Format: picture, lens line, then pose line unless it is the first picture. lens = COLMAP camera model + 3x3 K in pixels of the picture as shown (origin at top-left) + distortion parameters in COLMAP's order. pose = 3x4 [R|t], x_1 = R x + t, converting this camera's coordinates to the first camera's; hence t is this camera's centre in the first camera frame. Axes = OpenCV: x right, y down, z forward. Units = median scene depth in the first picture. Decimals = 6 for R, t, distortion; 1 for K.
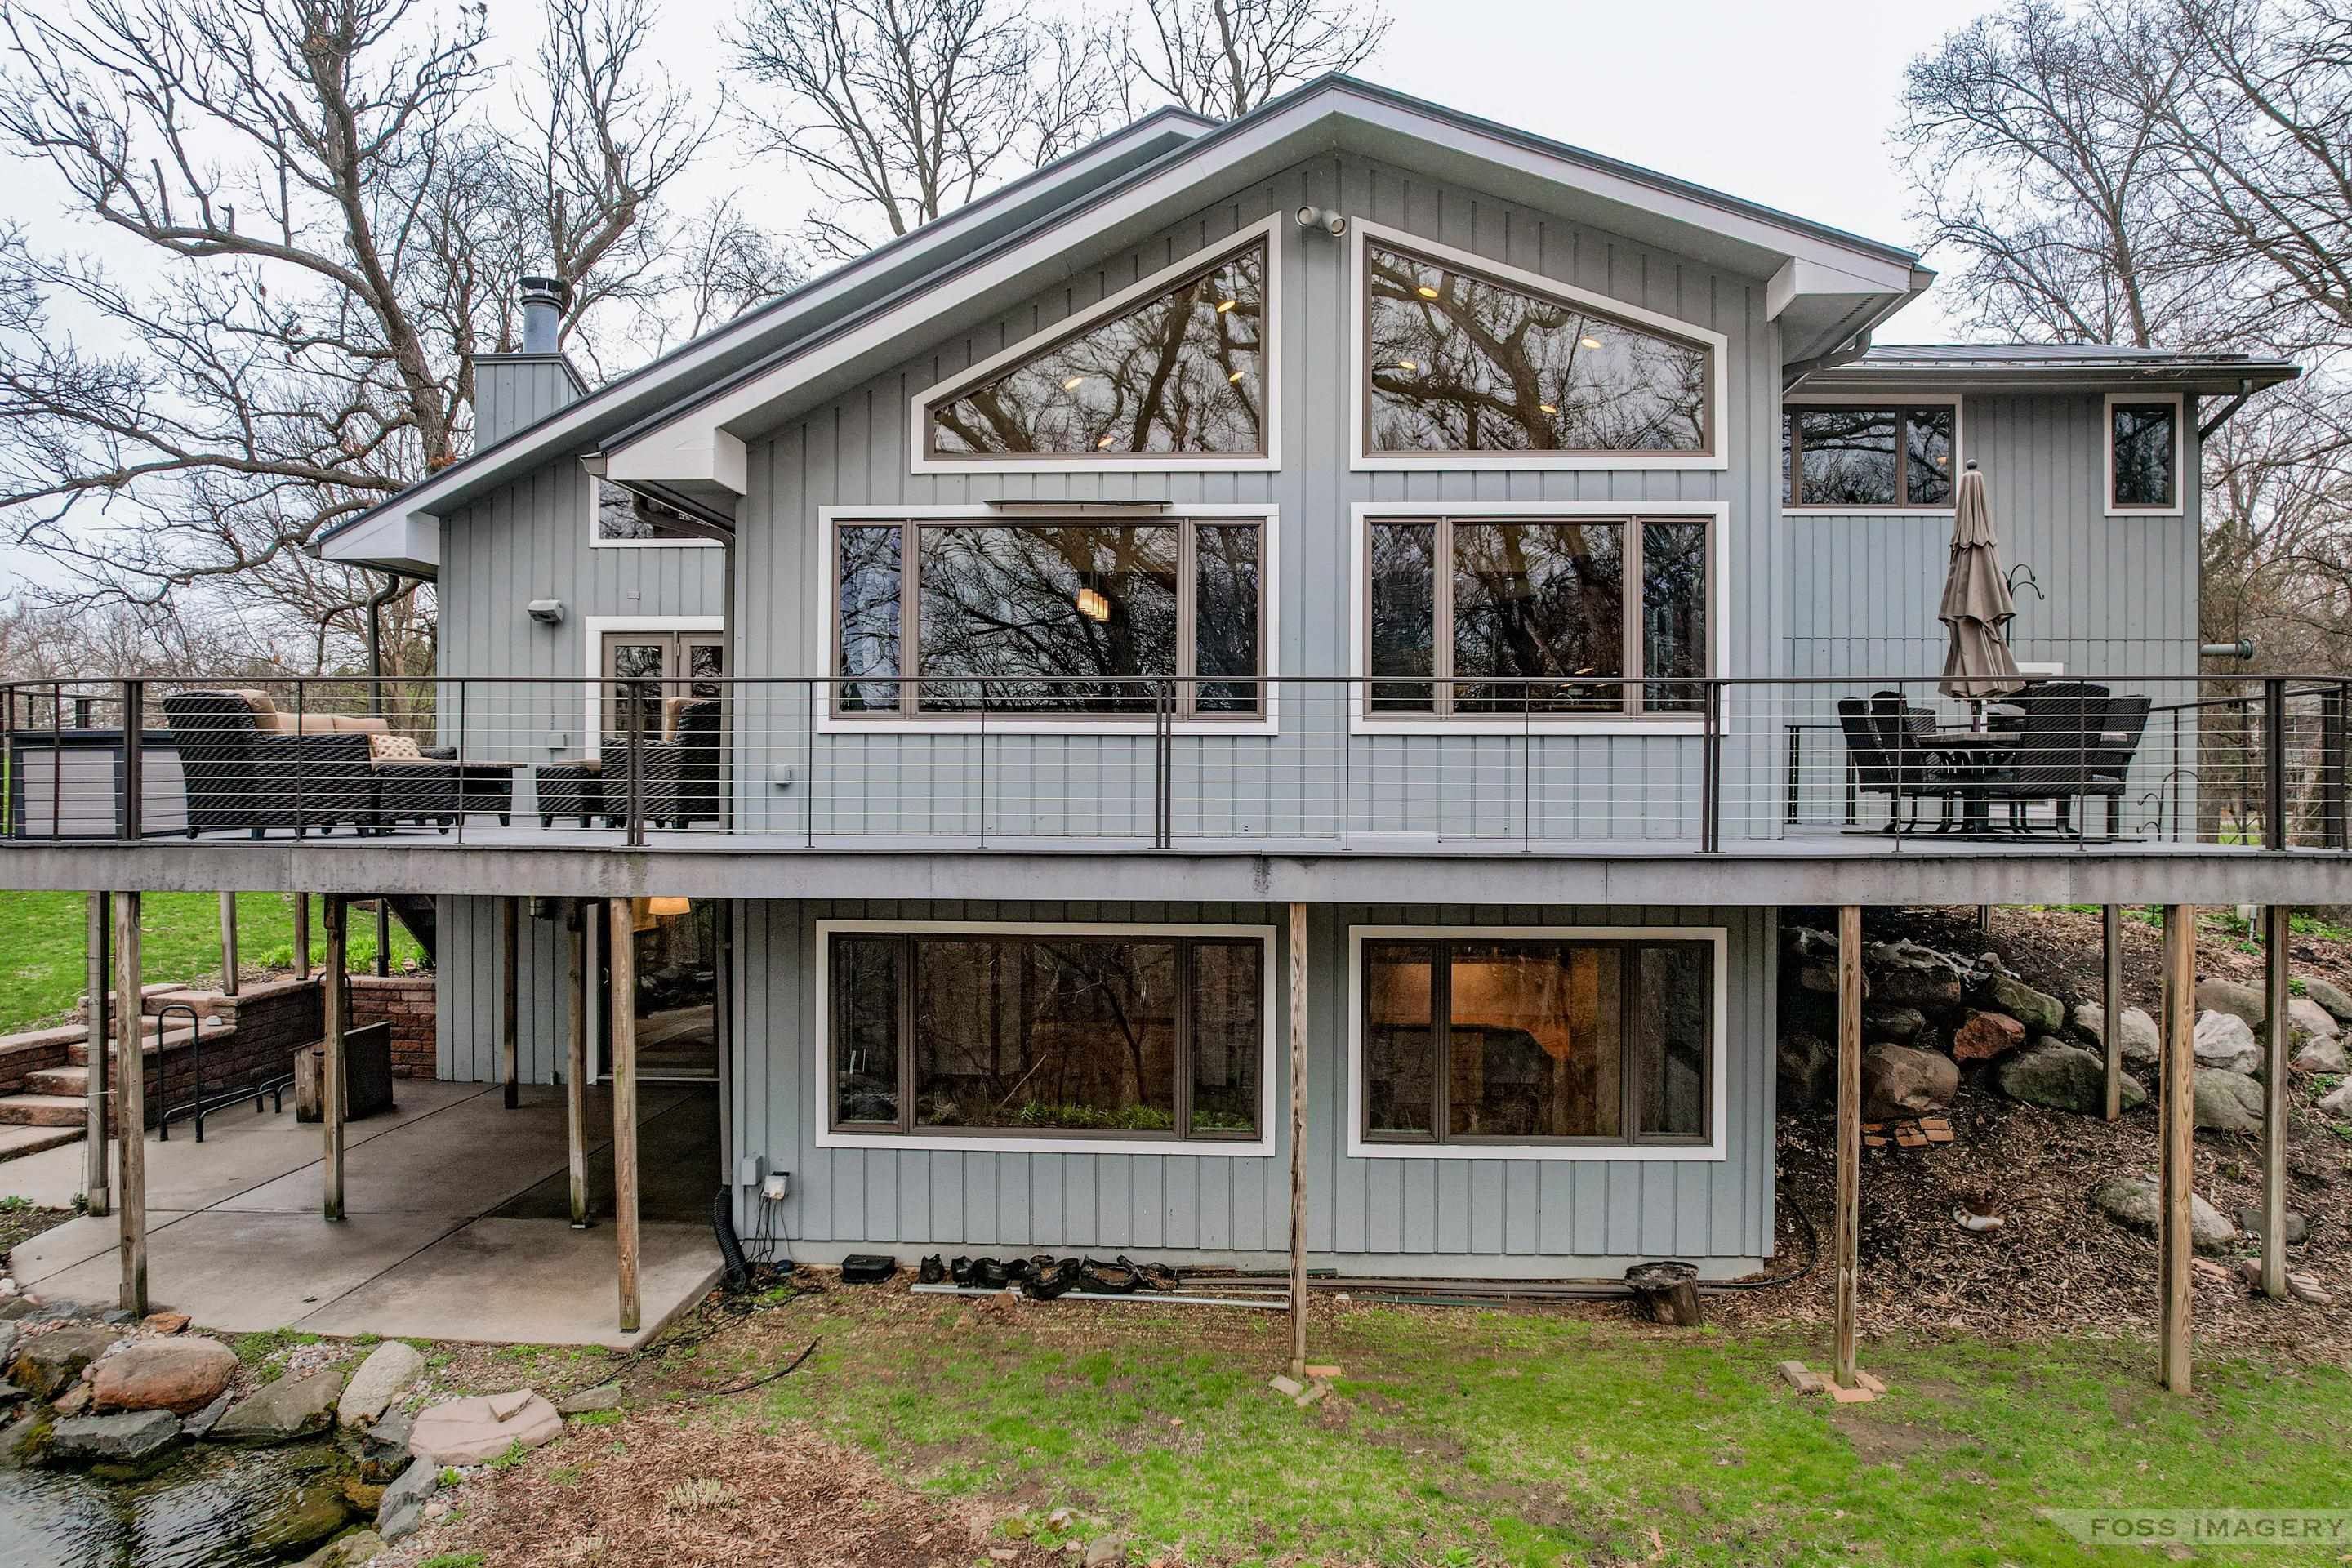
lens RADIAL K [[1501.3, 0, 1230.4], [0, 1501.3, 752.5], [0, 0, 1]] dist [-0.070598, 0.056464]
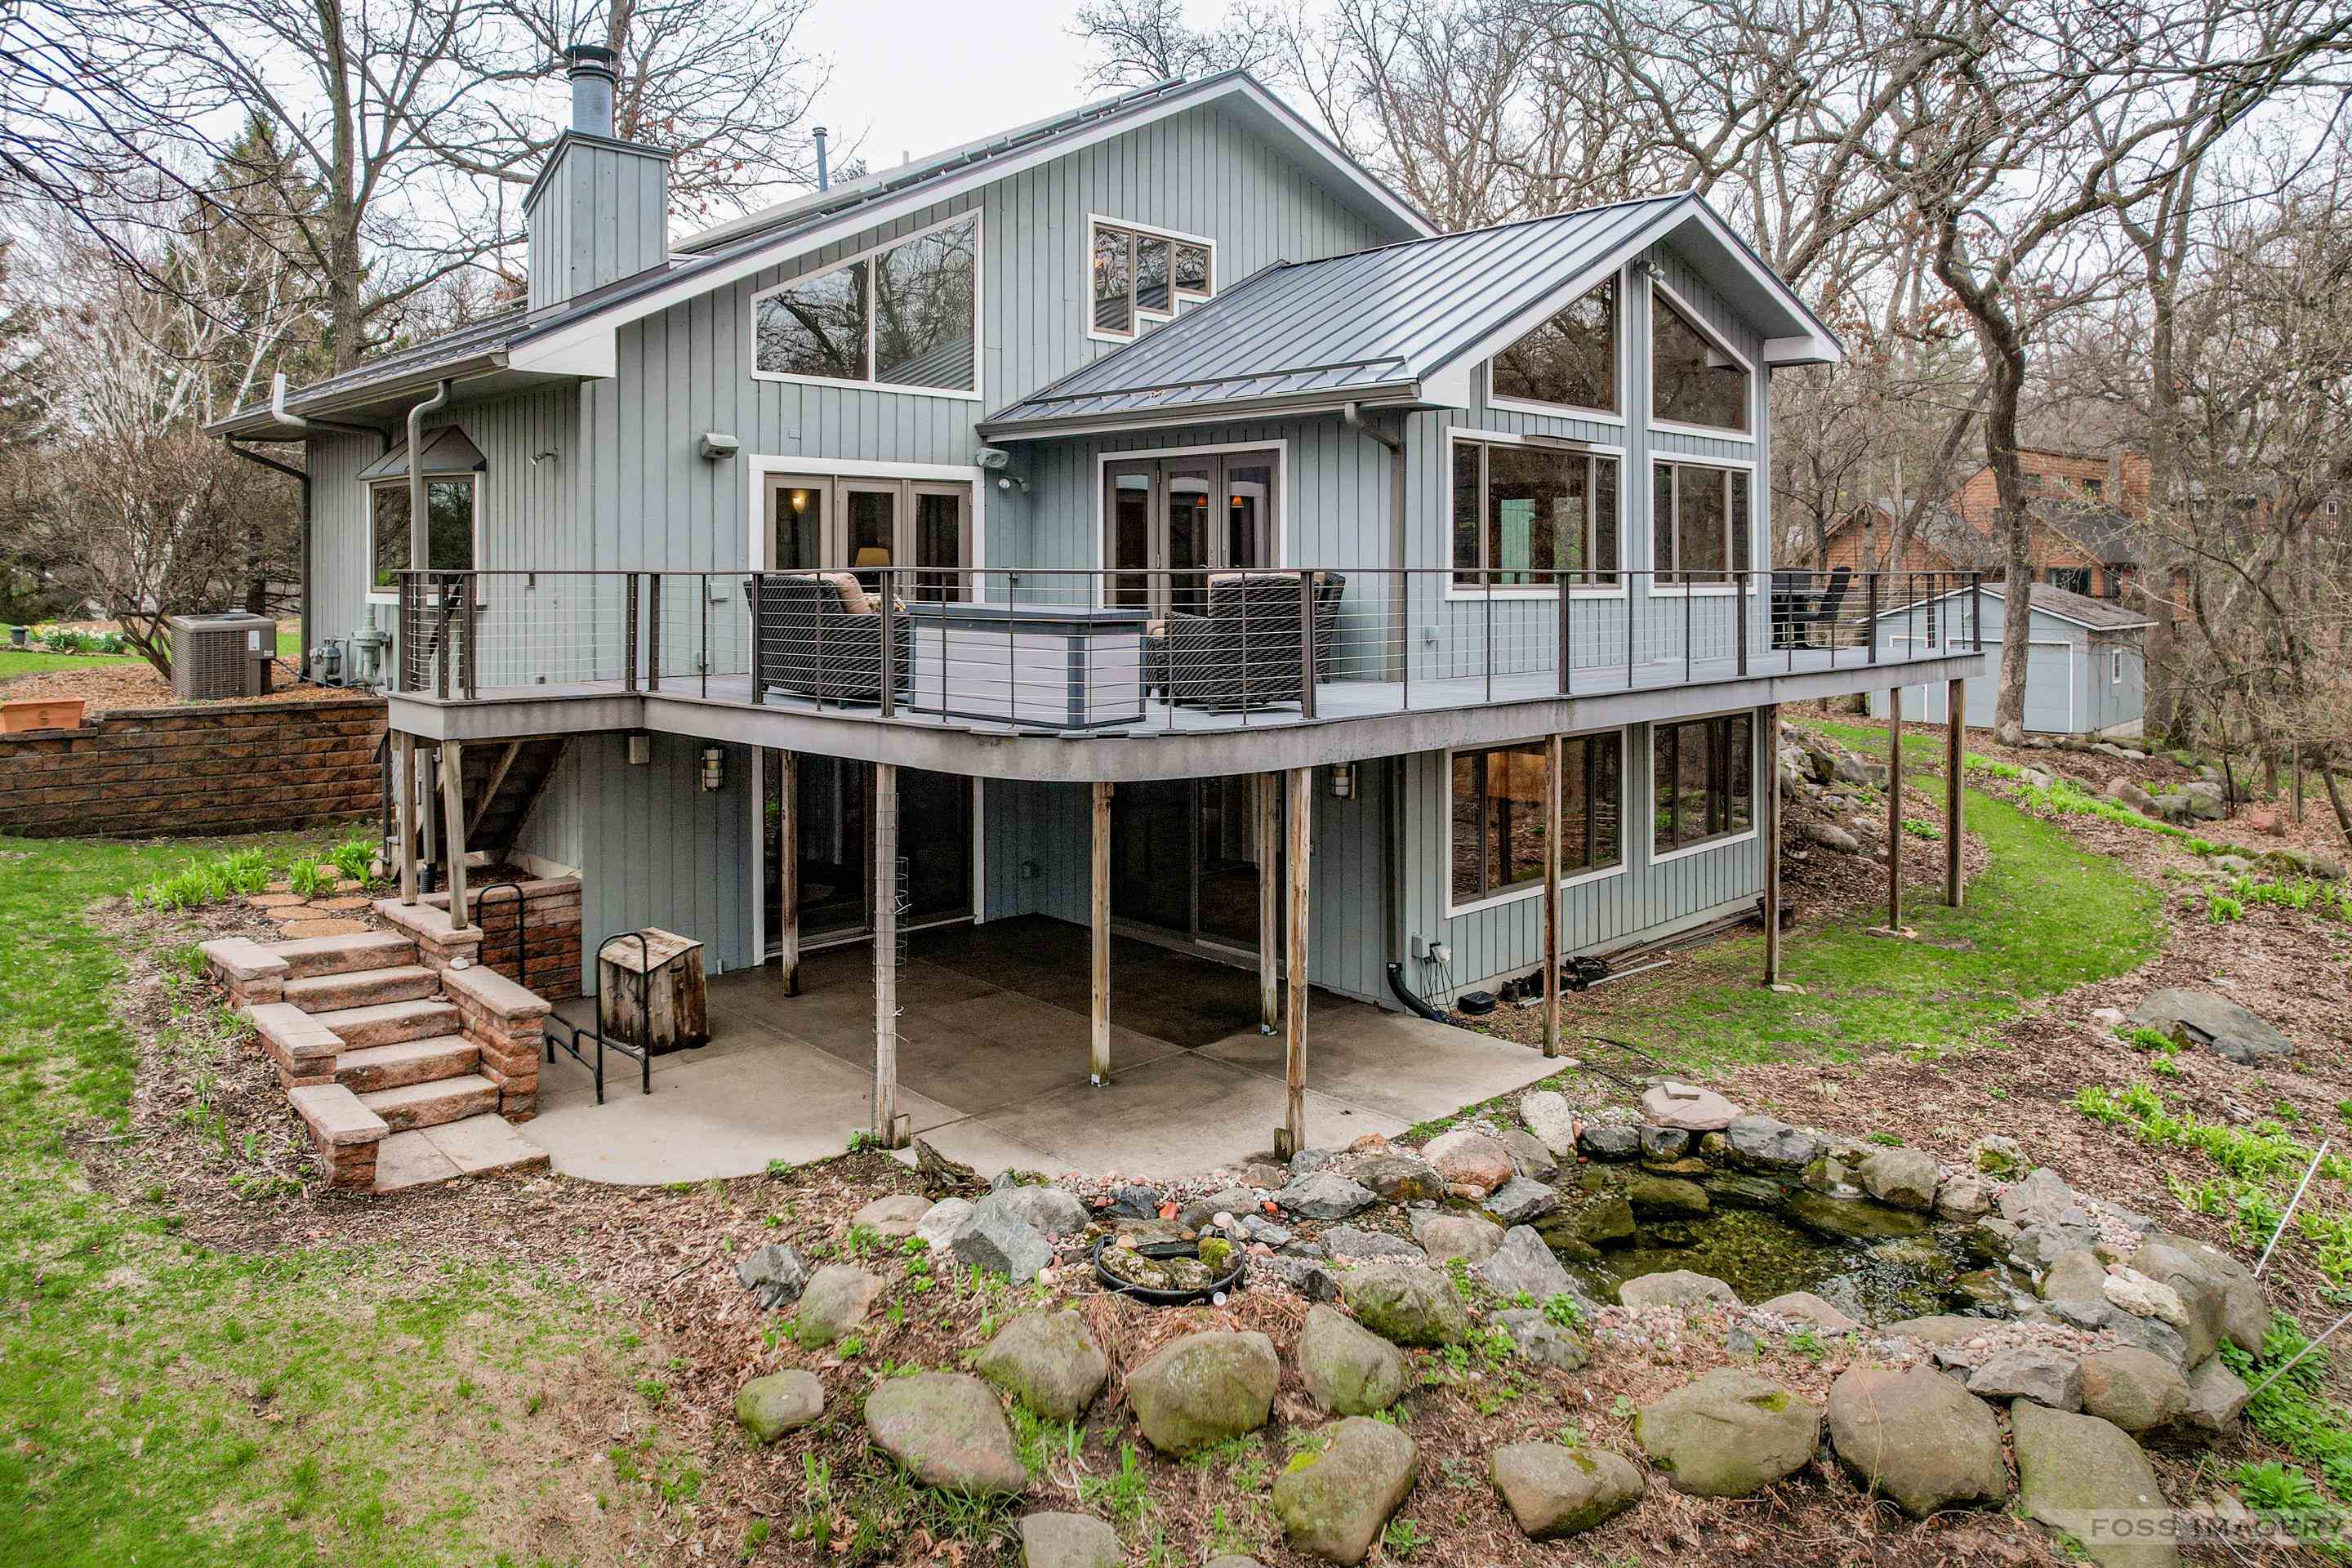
lens RADIAL K [[1483.6, 0, 1166.6], [0, 1483.6, 575.5], [0, 0, 1]] dist [-0.048575, 0.033147]
pose [[0.693512, -0.006756, 0.720413, -0.581721], [-0.012940, 0.999678, 0.021832, -0.026038], [-0.720329, -0.024463, 0.693202, 0.118299]]
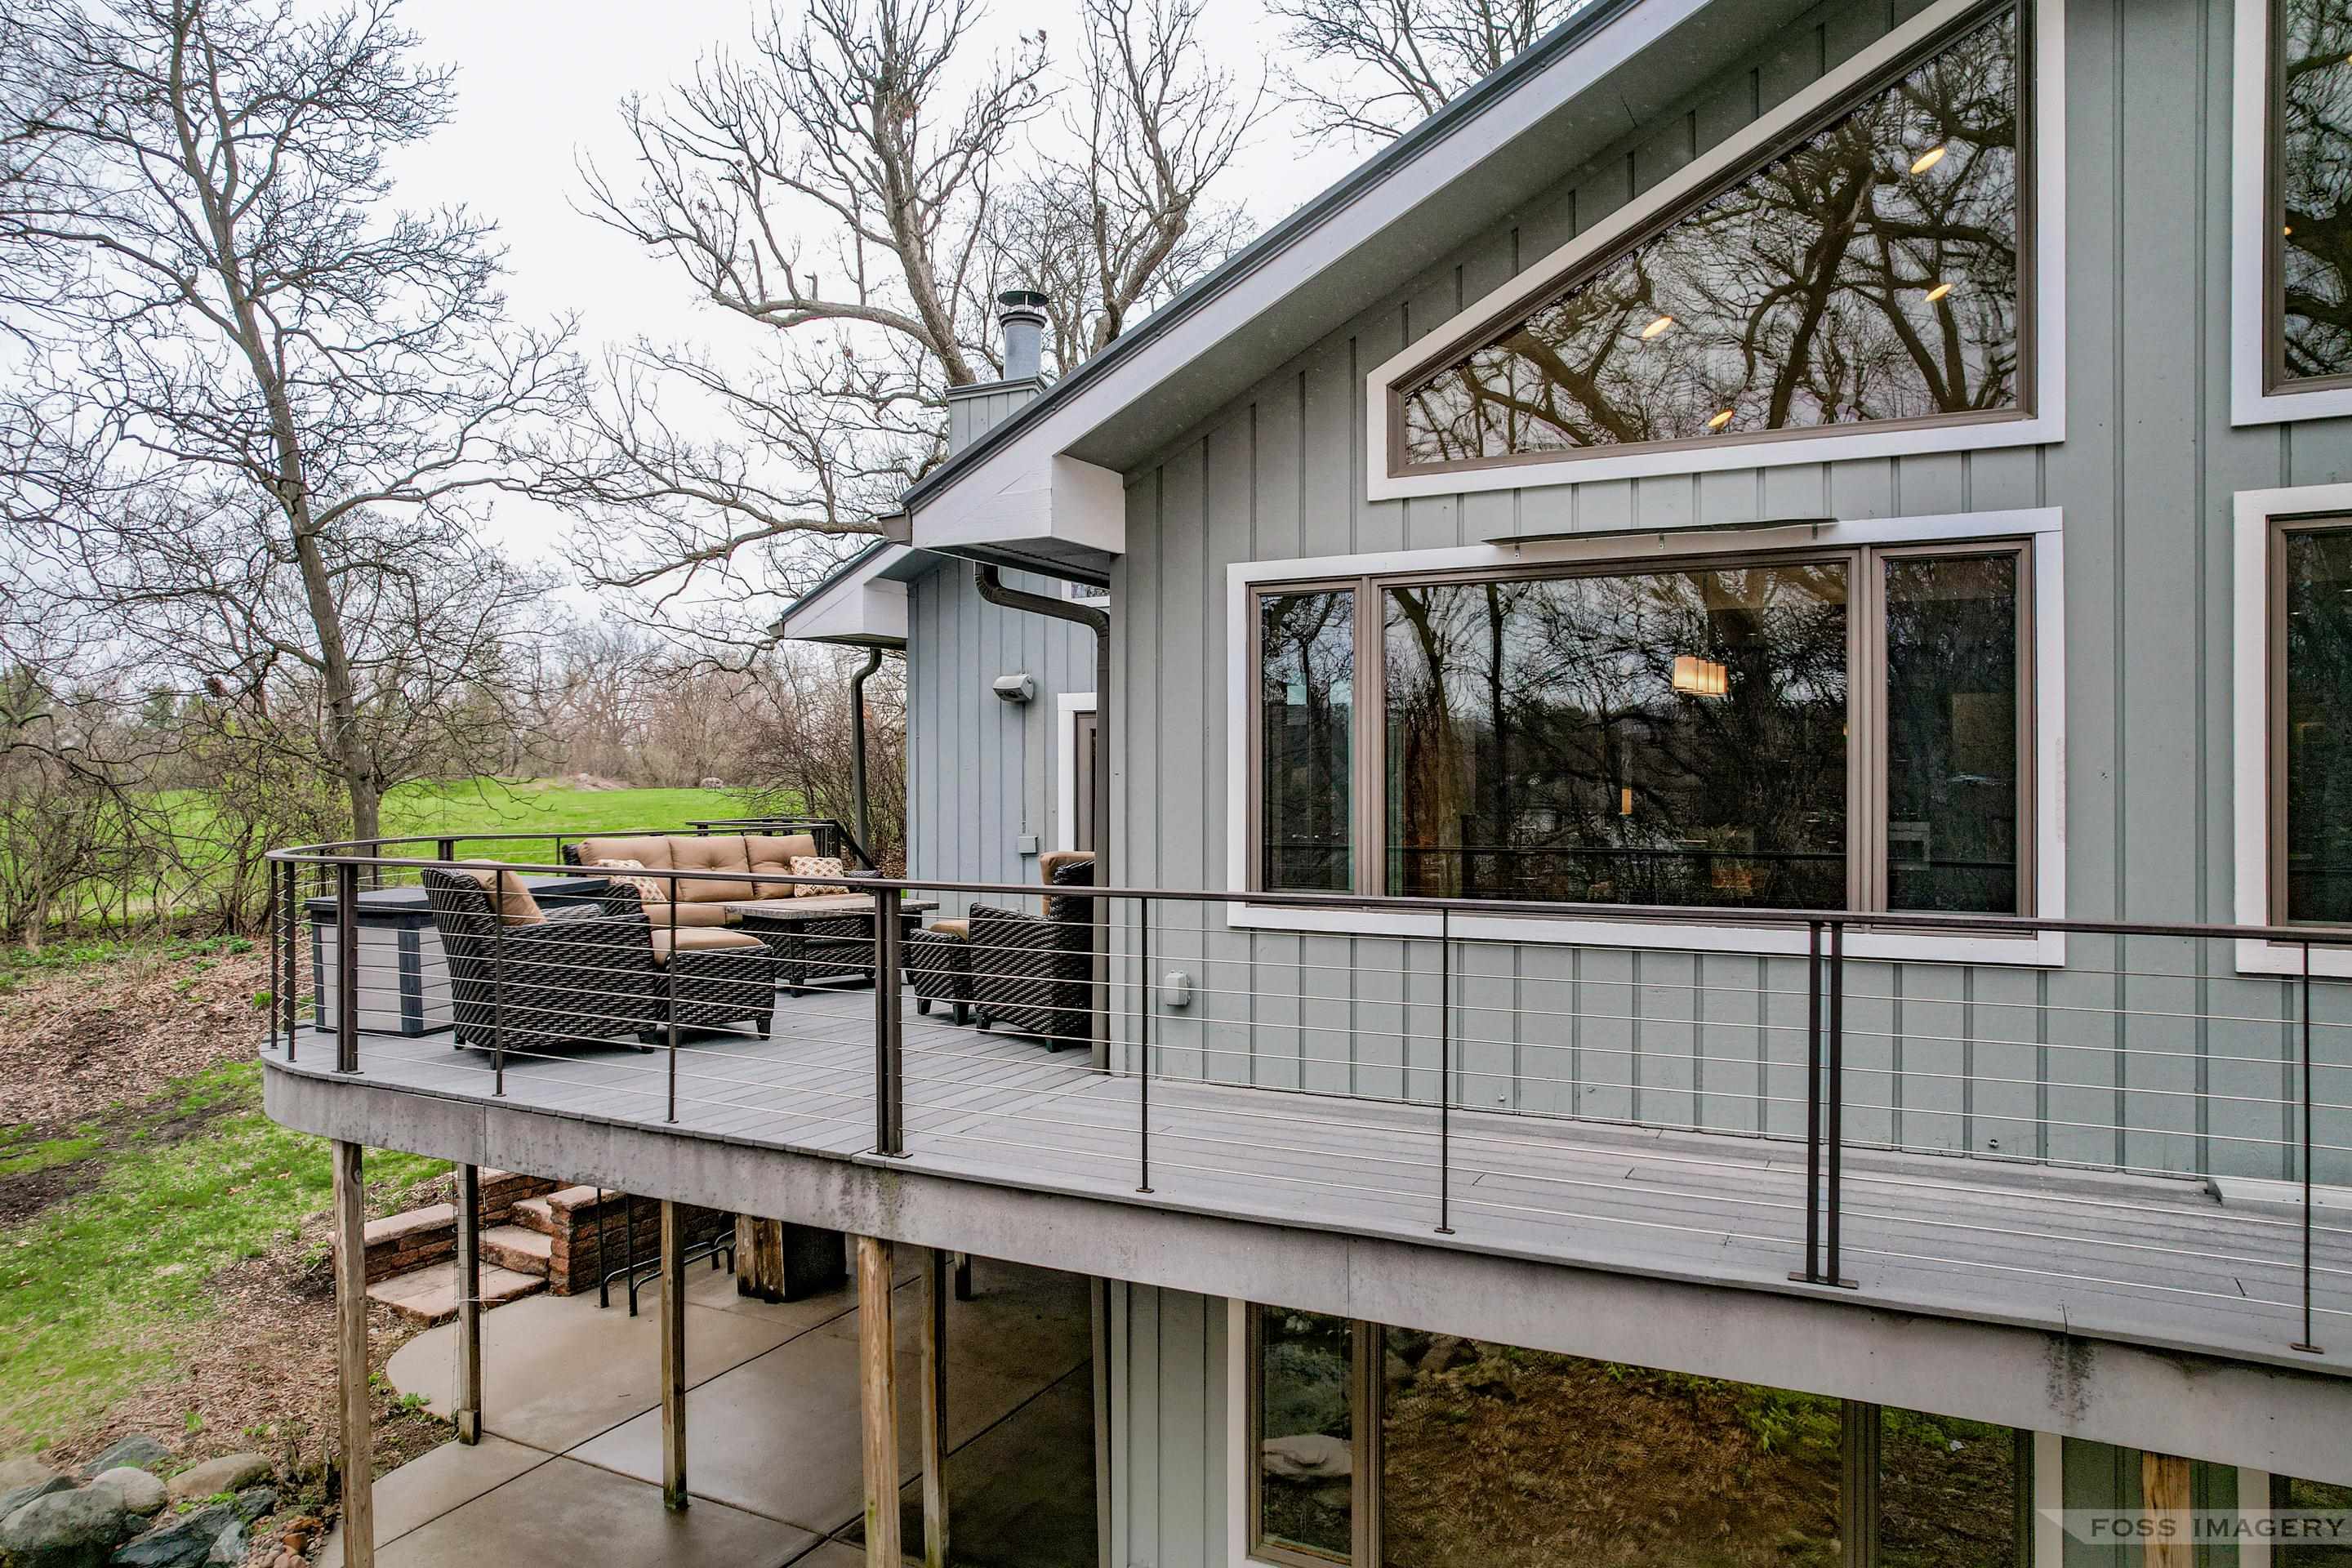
lens RADIAL K [[1526.3, 0, 1165.2], [0, 1526.3, 774.2], [0, 0, 1]] dist [-0.088076, 0.080772]
pose [[0.899939, -0.004485, -0.435994, -0.008990], [0.009214, 0.999919, 0.008732, -0.035138], [0.435919, -0.011875, 0.899907, 0.174926]]
